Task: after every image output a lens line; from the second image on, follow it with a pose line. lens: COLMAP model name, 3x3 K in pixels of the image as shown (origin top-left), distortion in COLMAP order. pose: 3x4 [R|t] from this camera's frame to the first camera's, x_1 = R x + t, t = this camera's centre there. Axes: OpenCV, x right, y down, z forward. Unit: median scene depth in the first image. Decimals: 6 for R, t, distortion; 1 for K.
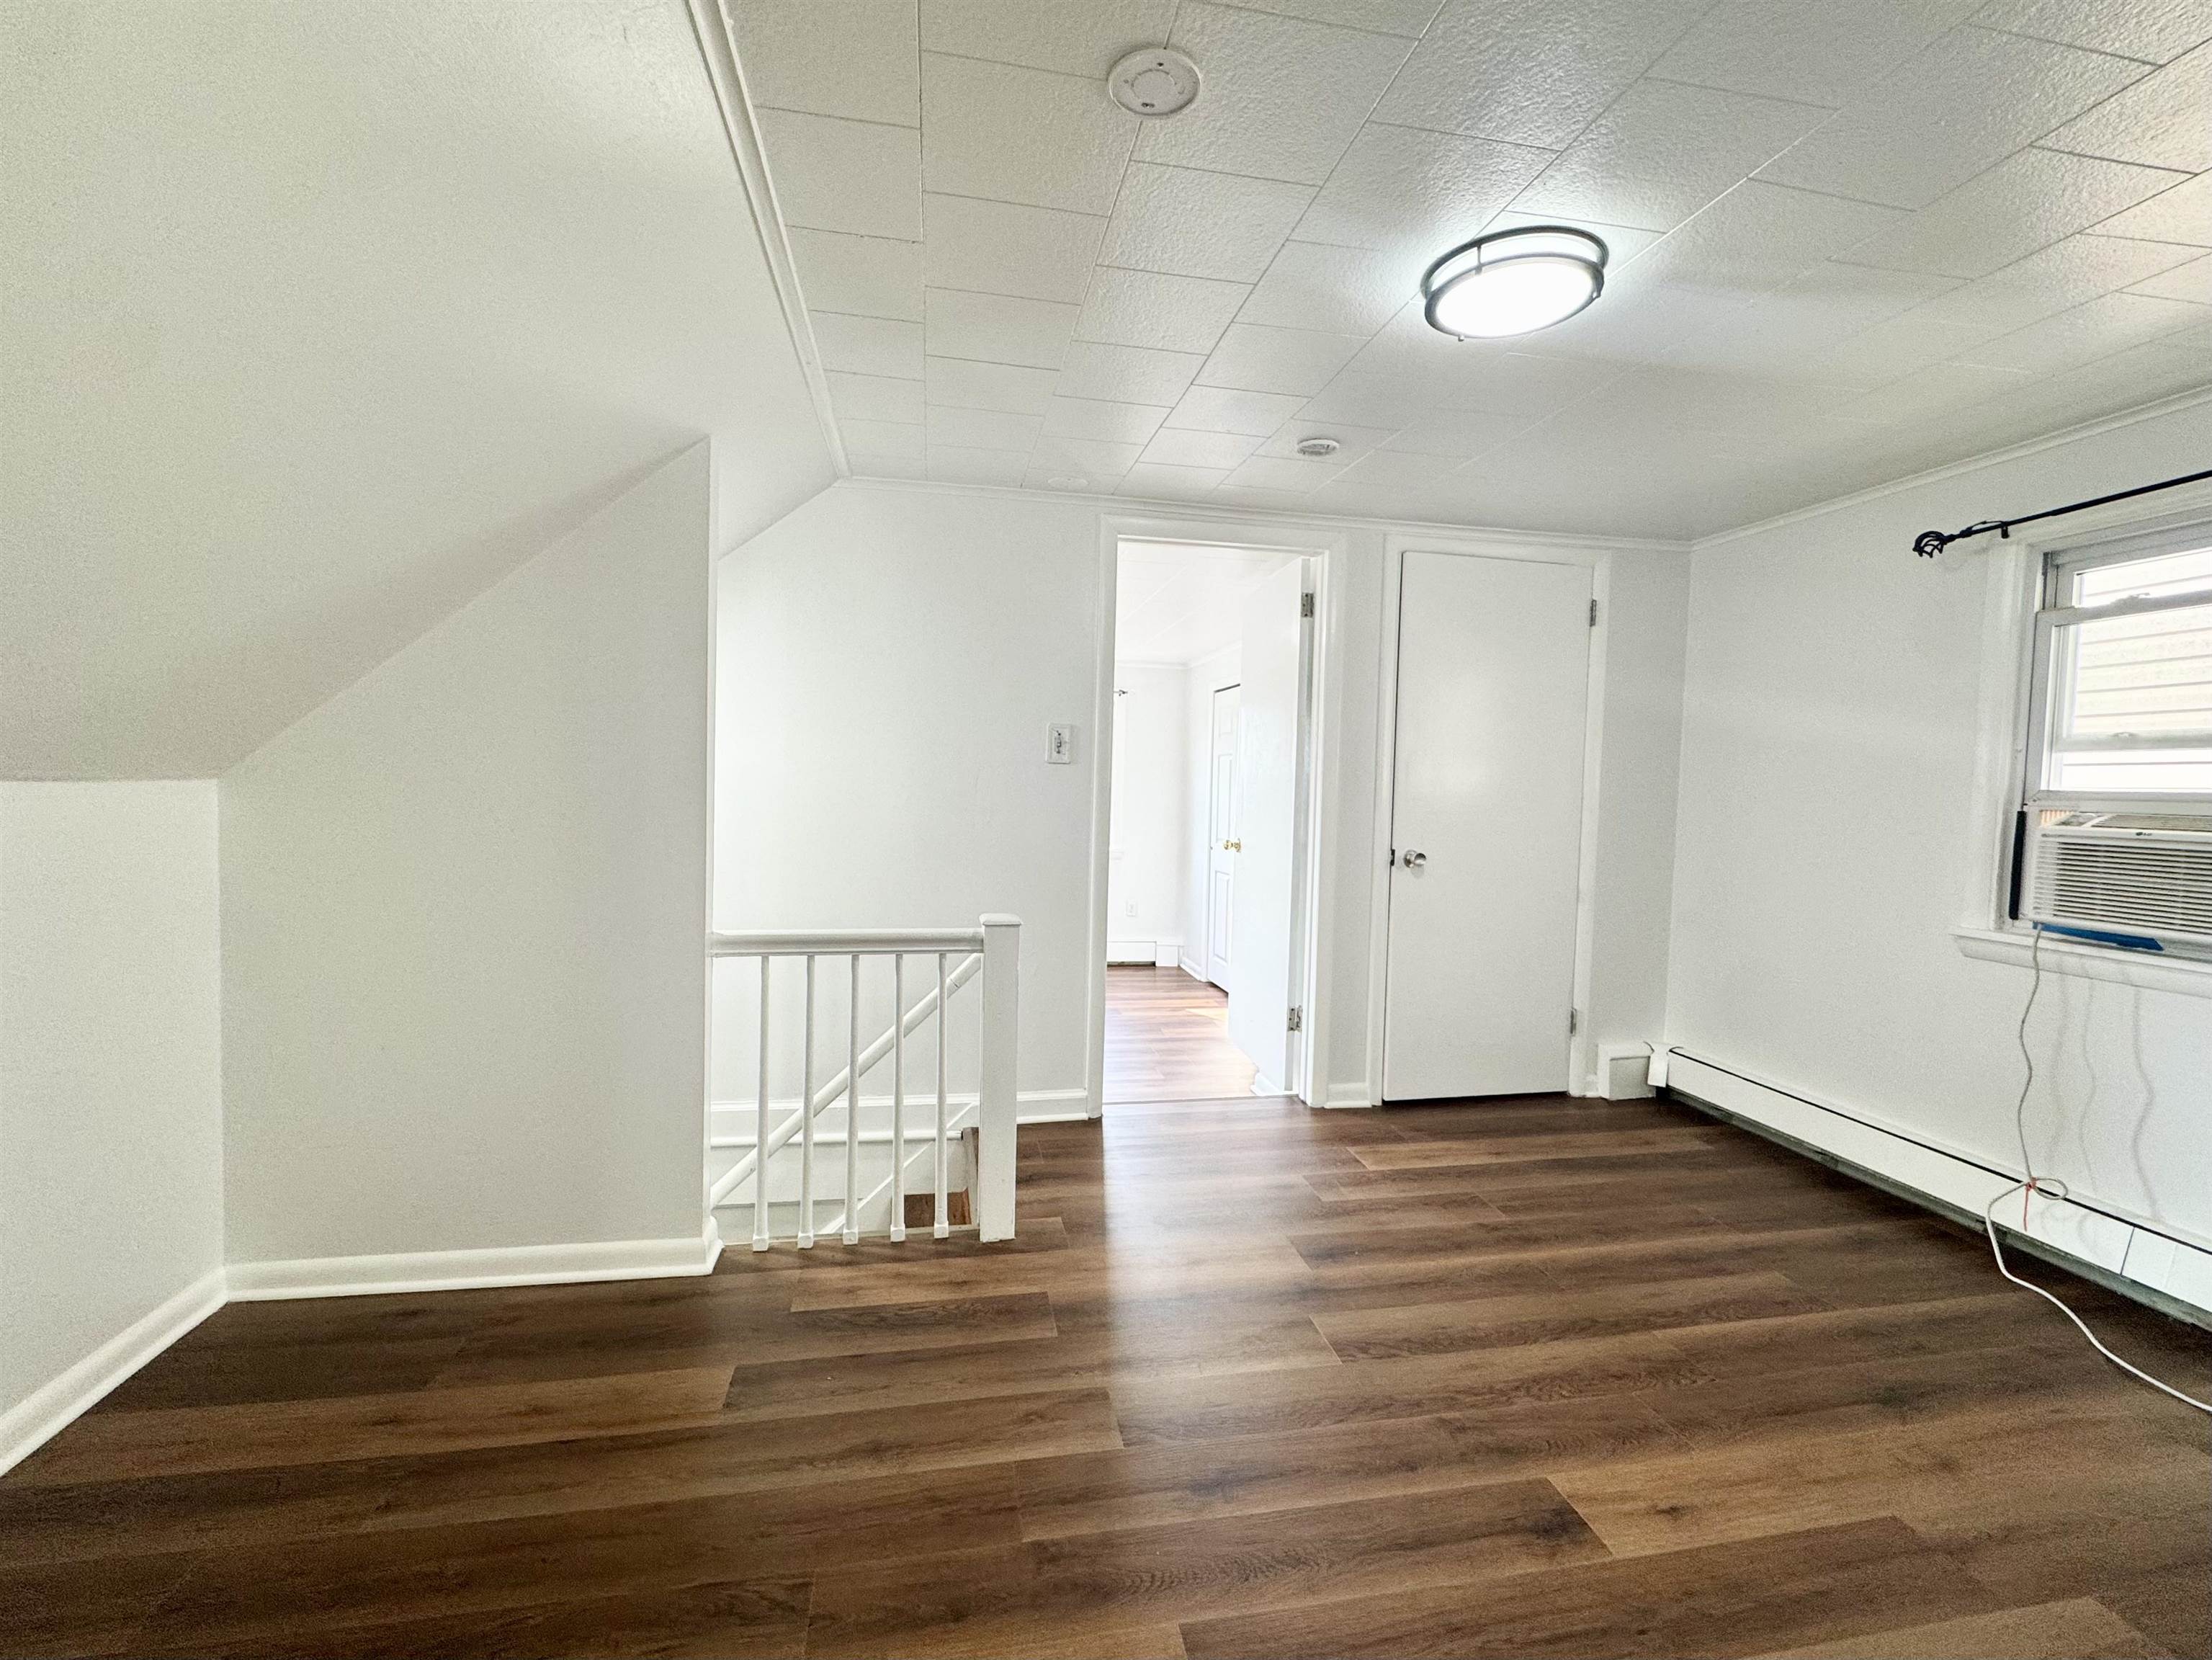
lens RADIAL K [[961.9, 0, 1110.0], [0, 961.9, 824.0], [0, 0, 1]] dist [-0.003191, 0.000383]
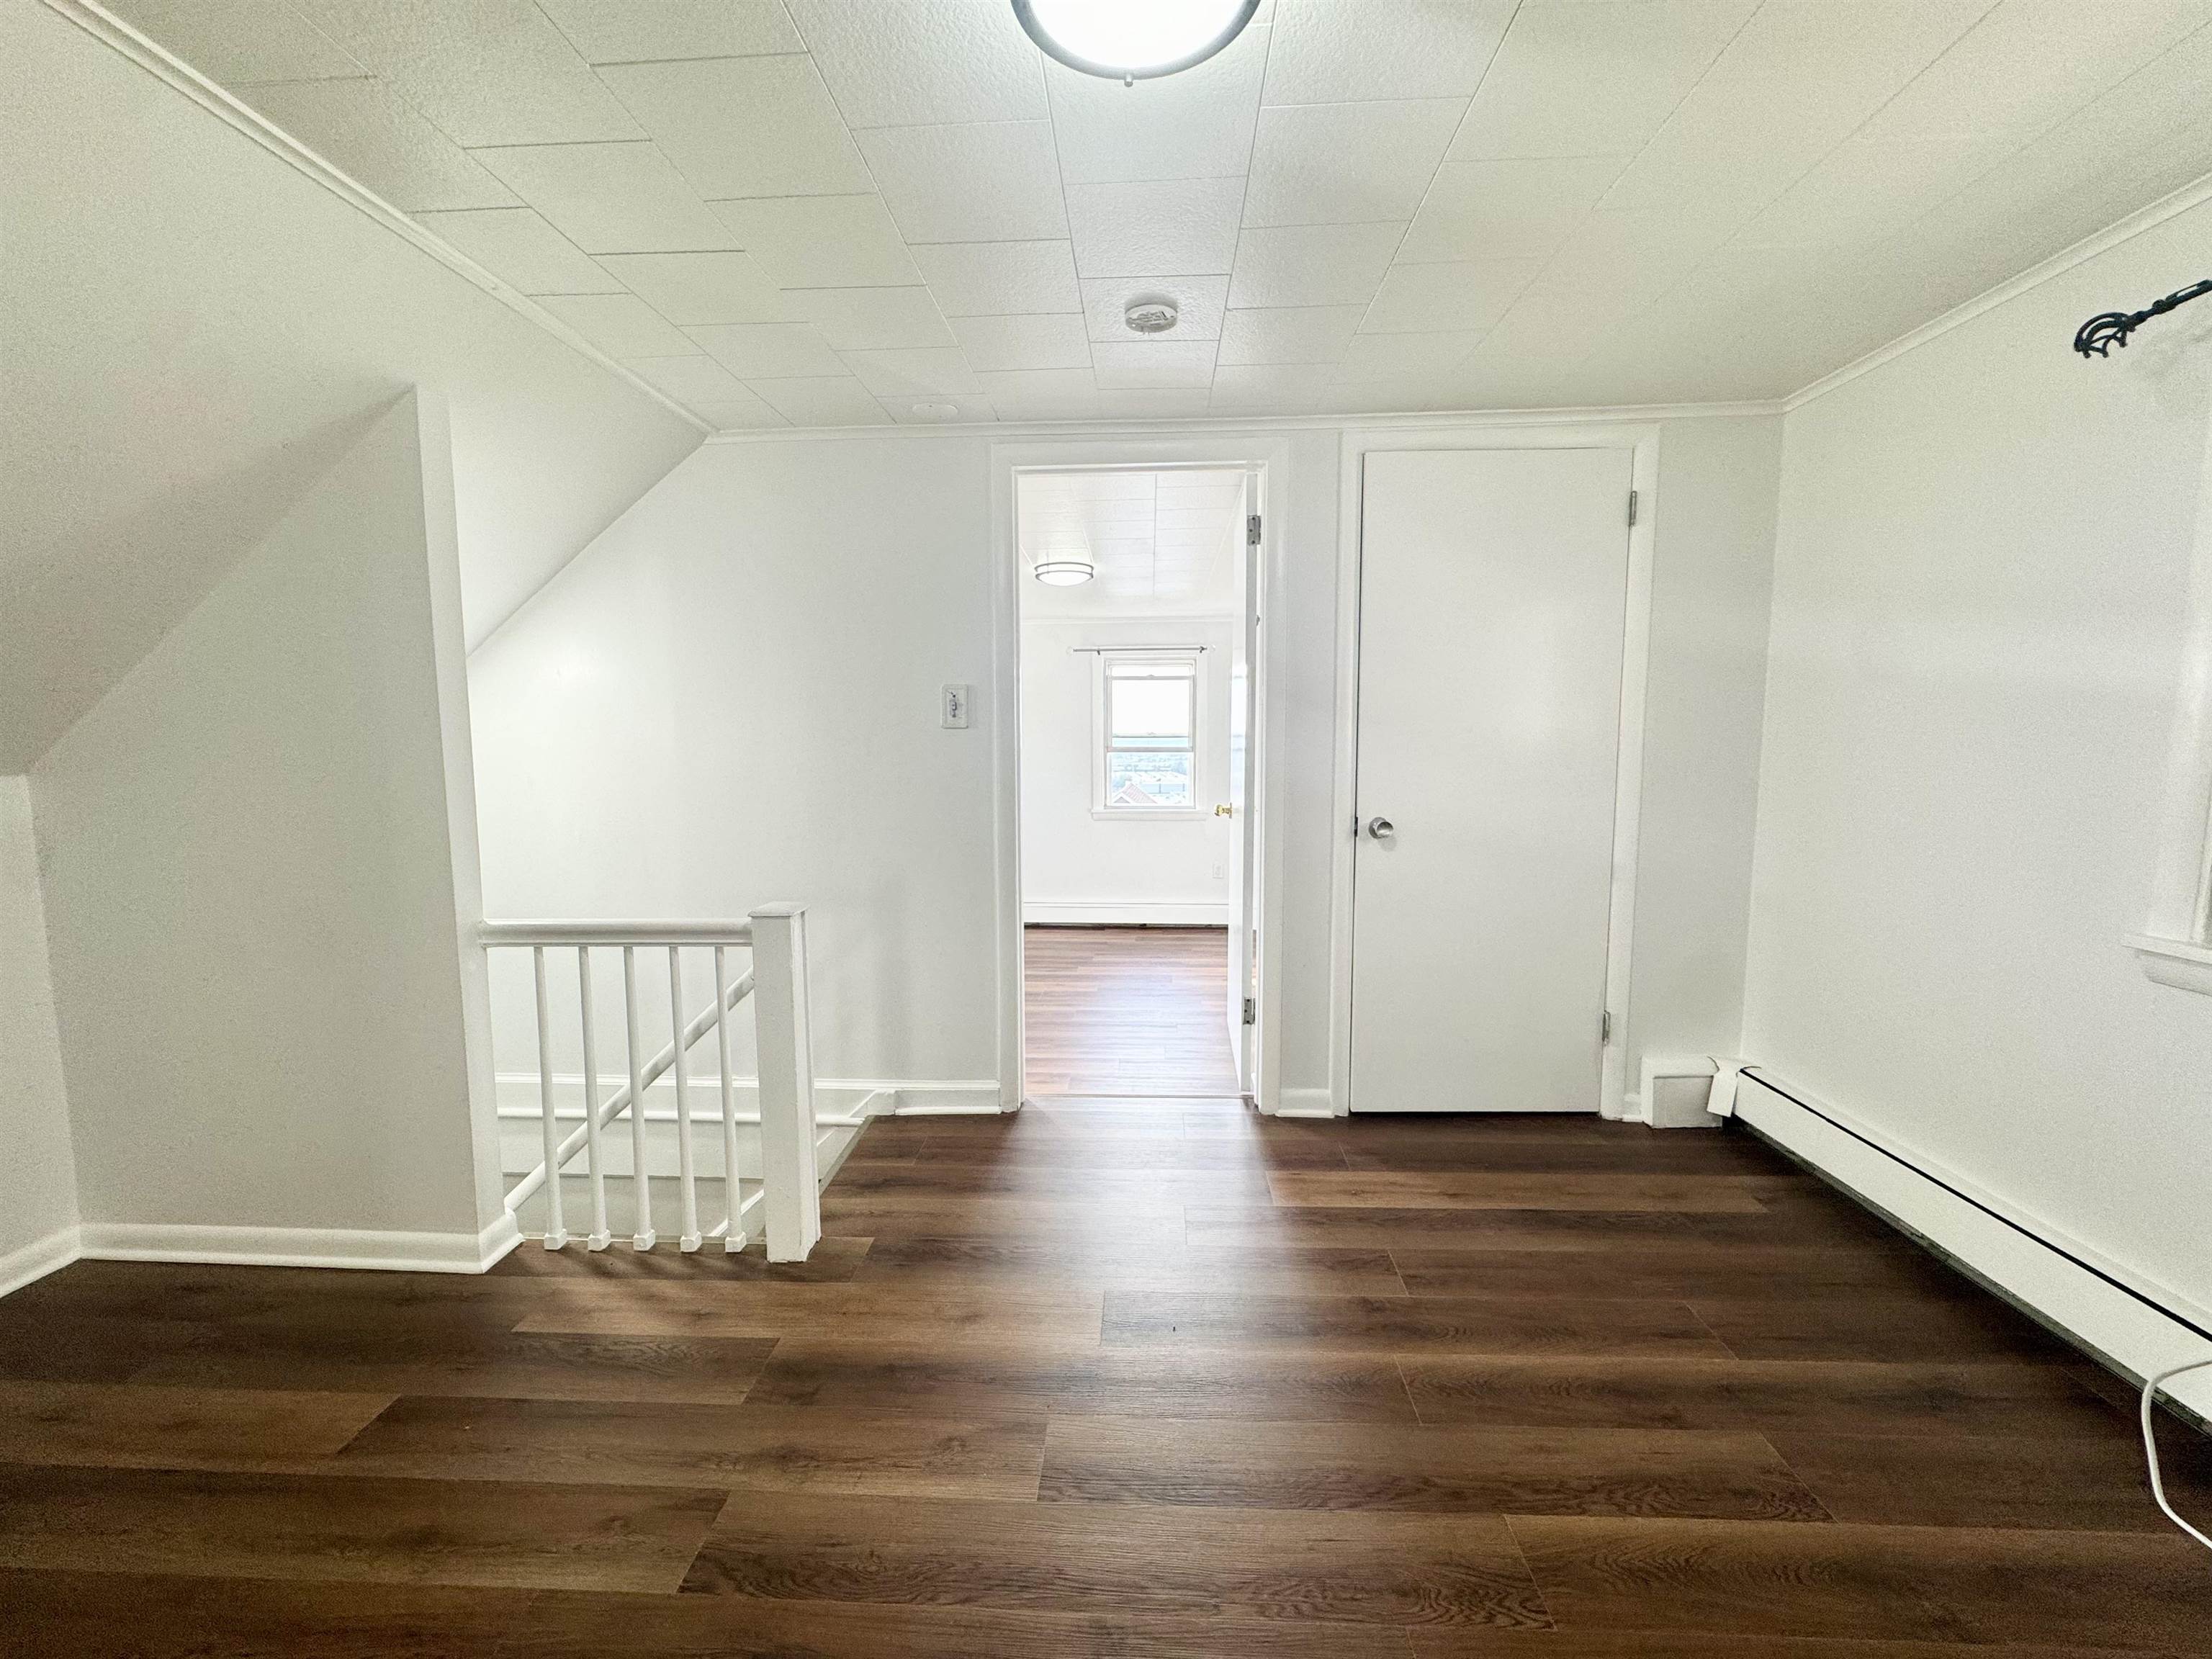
lens RADIAL K [[887.4, 0, 1113.5], [0, 887.4, 822.3], [0, 0, 1]] dist [-0.004279, 0.000743]
pose [[0.970840, -0.009956, -0.239522, 0.326296], [0.021411, 0.998745, 0.045267, -0.009659], [0.238770, -0.049075, 0.969835, 0.240198]]
